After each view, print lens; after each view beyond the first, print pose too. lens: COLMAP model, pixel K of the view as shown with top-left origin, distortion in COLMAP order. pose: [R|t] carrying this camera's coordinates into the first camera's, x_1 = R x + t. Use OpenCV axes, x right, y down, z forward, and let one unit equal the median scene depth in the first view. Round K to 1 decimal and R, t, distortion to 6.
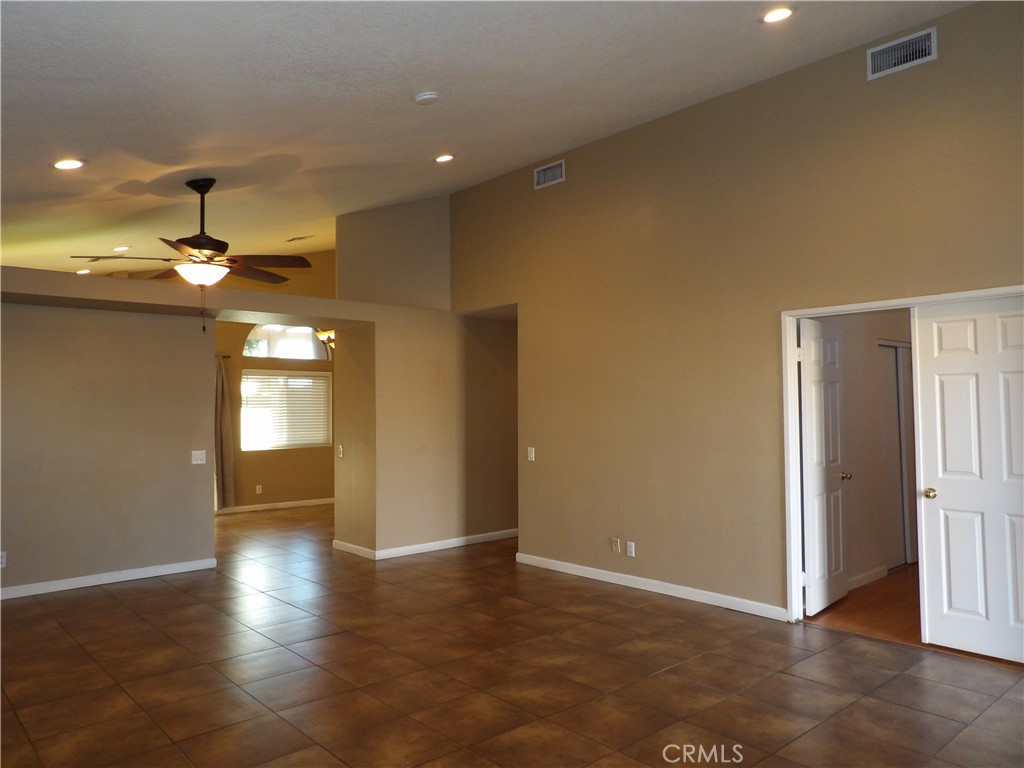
lens RADIAL K [[732.0, 0, 509.4], [0, 732.0, 382.0], [0, 0, 1]] dist [-0.031684, 0.040235]
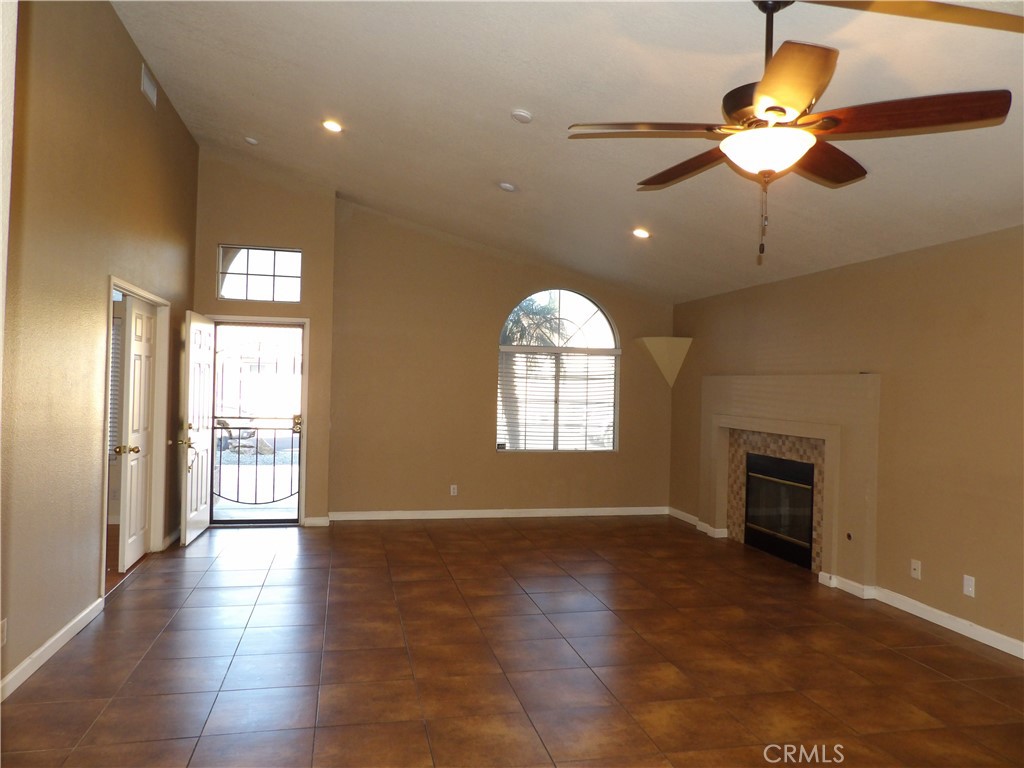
lens RADIAL K [[732.3, 0, 512.0], [0, 732.3, 384.0], [0, 0, 1]] dist [-0.039405, 0.053412]
pose [[-0.875002, -0.008460, 0.484045, -0.523567], [-0.032346, 0.998635, -0.041017, 0.061815], [-0.483037, -0.051547, -0.874081, 1.576587]]
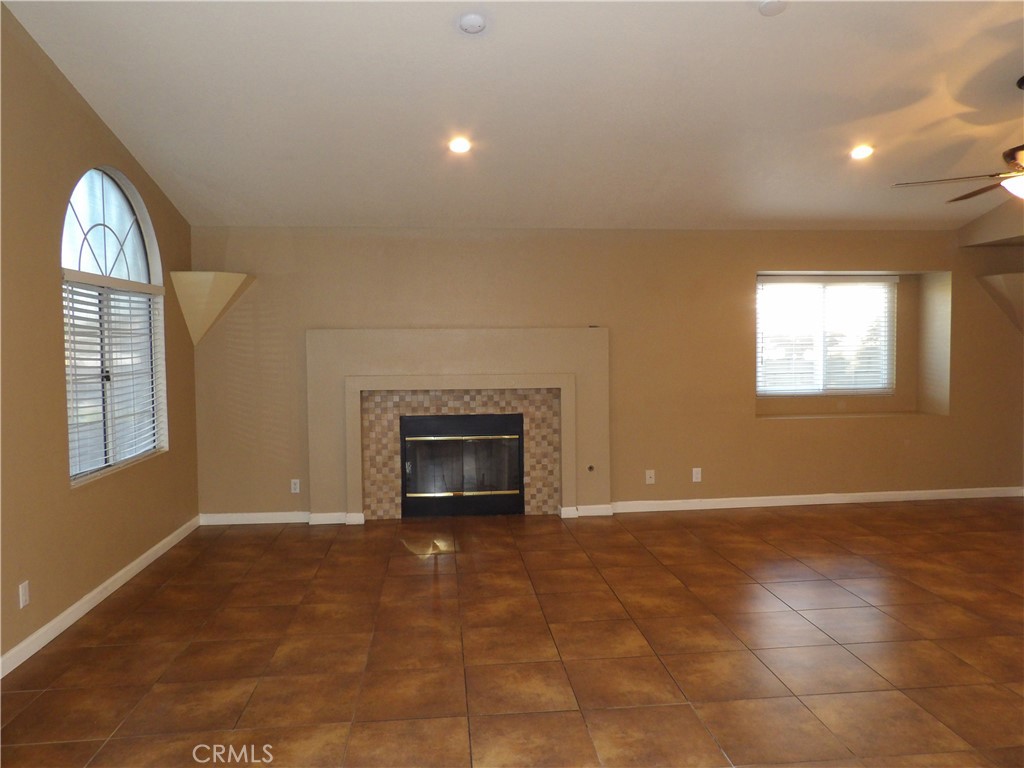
lens RADIAL K [[732.3, 0, 512.0], [0, 732.3, 384.0], [0, 0, 1]] dist [-0.039405, 0.053412]
pose [[-0.588328, 0.060352, -0.806367, 0.663182], [0.047633, 0.998066, 0.039946, 0.025975], [0.807218, -0.014908, -0.590065, 1.001862]]
